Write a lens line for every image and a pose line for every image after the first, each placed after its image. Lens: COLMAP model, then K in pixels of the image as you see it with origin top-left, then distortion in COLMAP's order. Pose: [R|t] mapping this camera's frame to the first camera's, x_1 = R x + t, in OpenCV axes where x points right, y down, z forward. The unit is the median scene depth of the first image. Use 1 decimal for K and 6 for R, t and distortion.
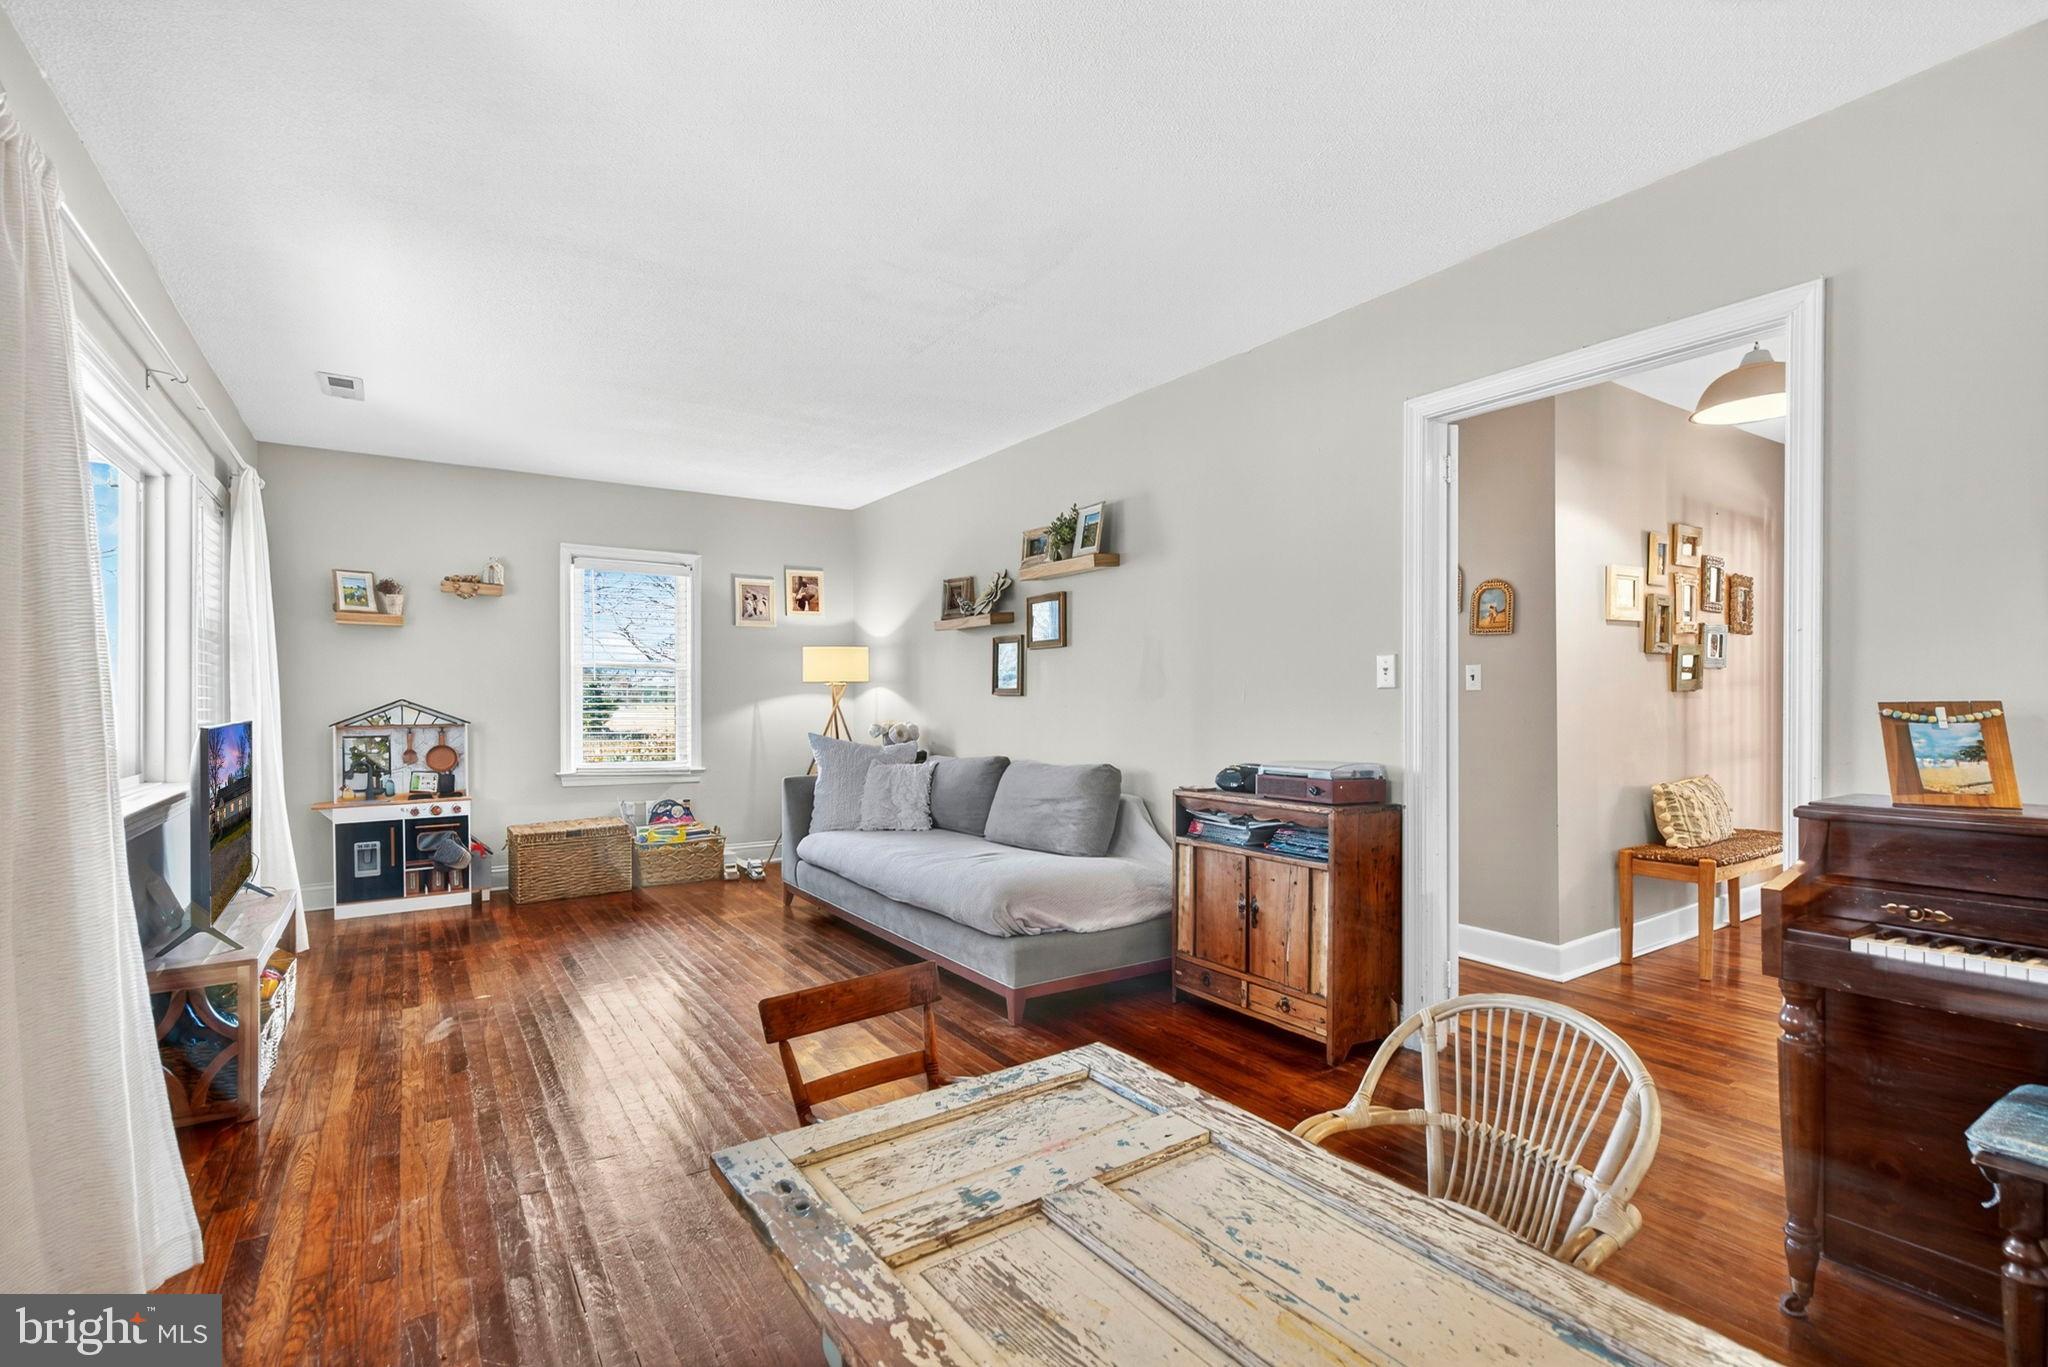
lens RADIAL K [[941.6, 0, 1007.5], [0, 941.6, 668.3], [0, 0, 1]] dist [0.000450, -0.000023]
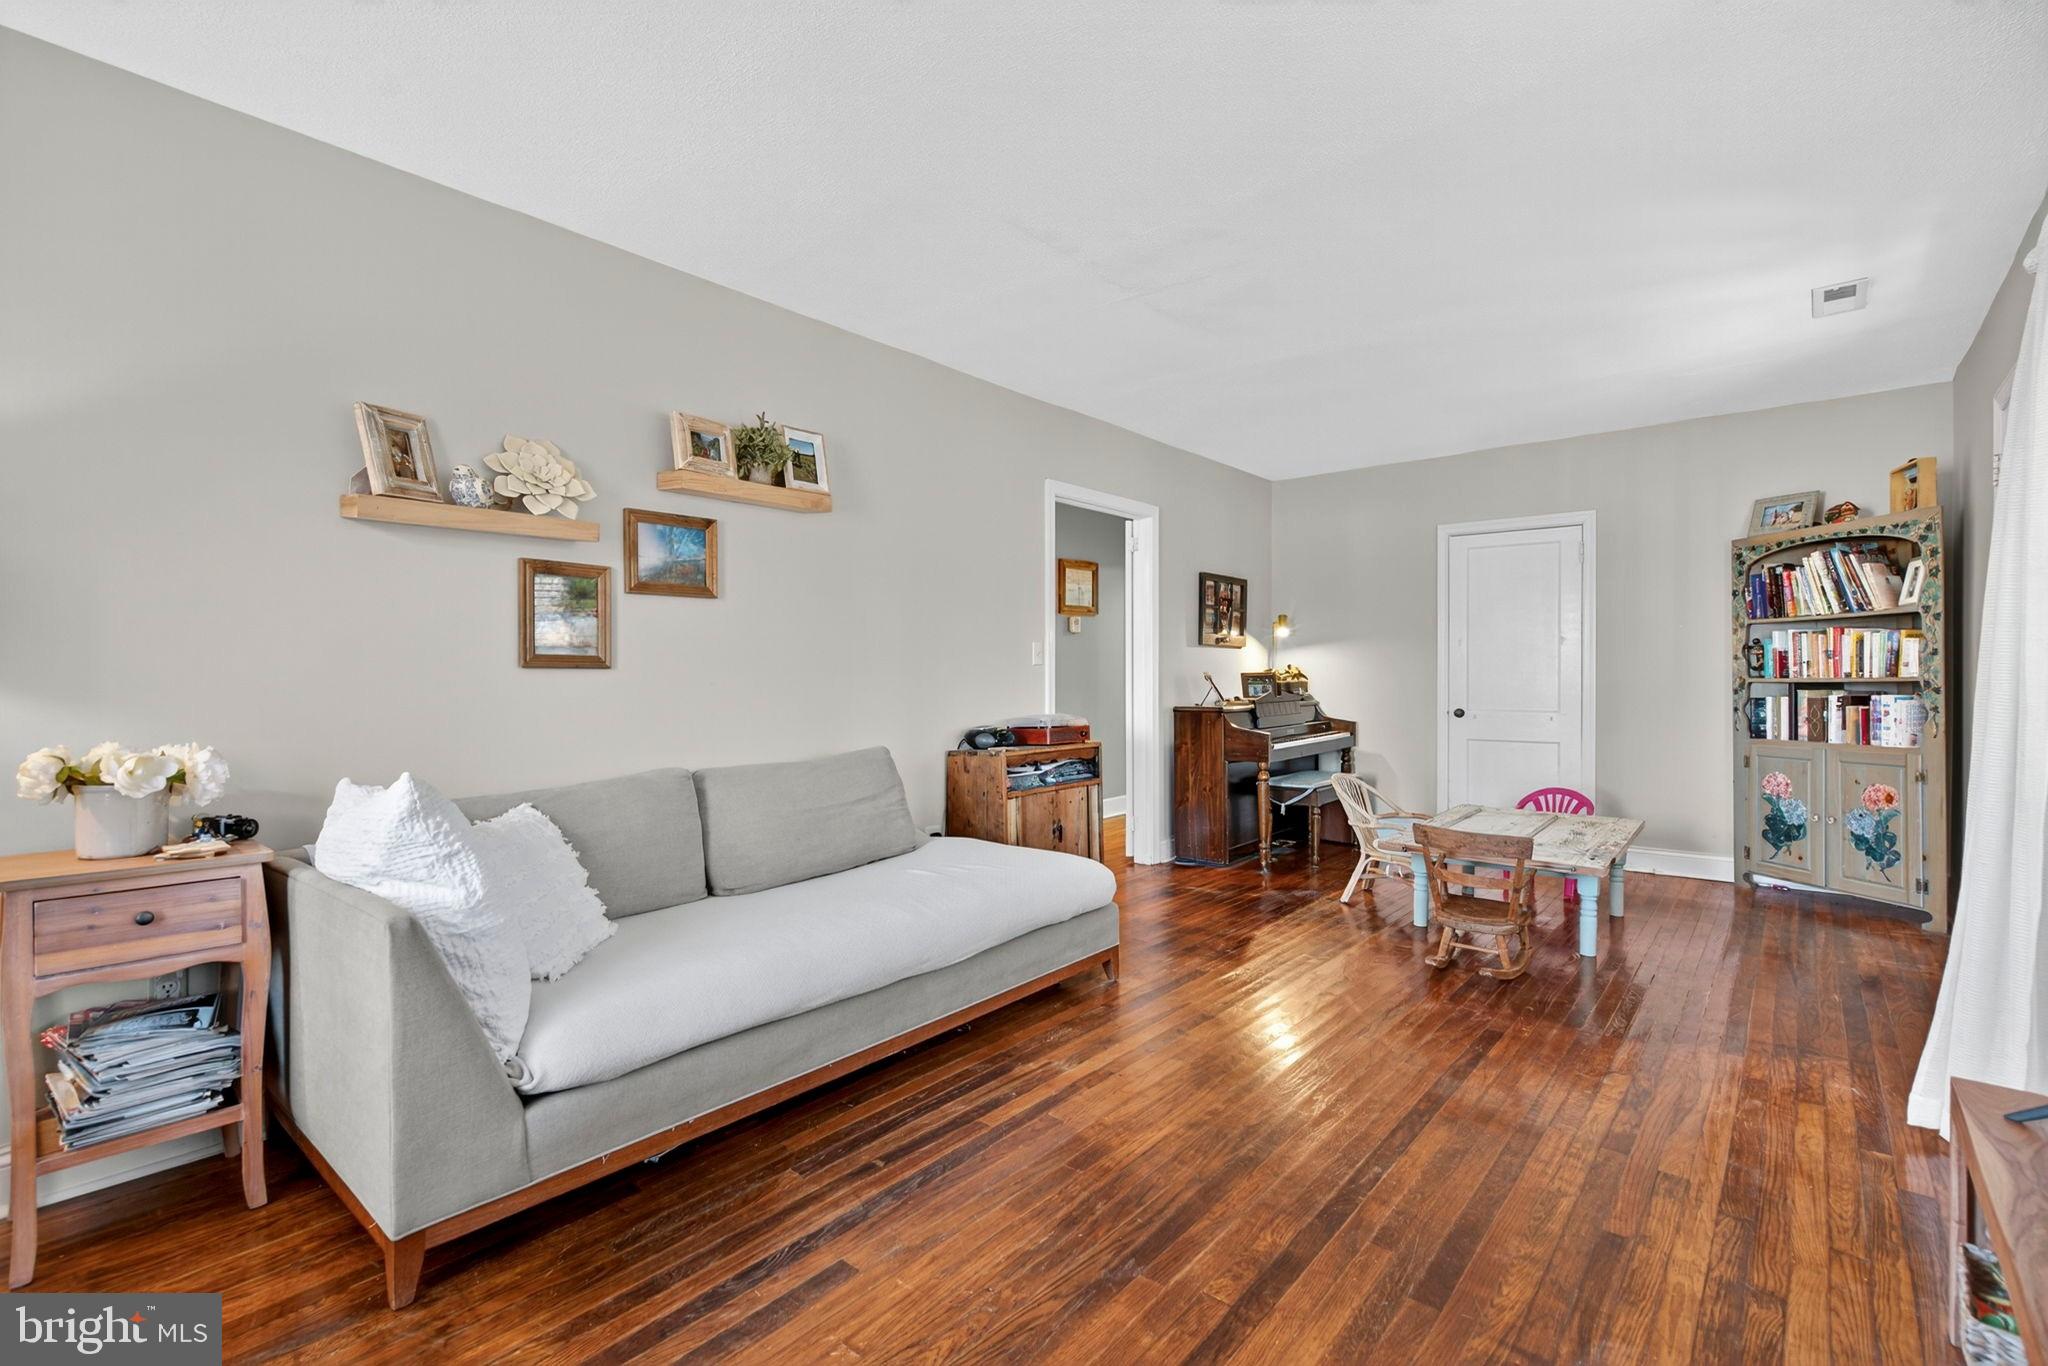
lens RADIAL K [[941.6, 0, 1007.5], [0, 941.6, 667.8], [0, 0, 1]] dist [0.000450, -0.000023]
pose [[-0.281779, 0.002410, 0.959476, -0.766267], [-0.020058, 0.999764, -0.008402, 0.031435], [-0.959270, -0.021613, -0.281664, 1.118562]]
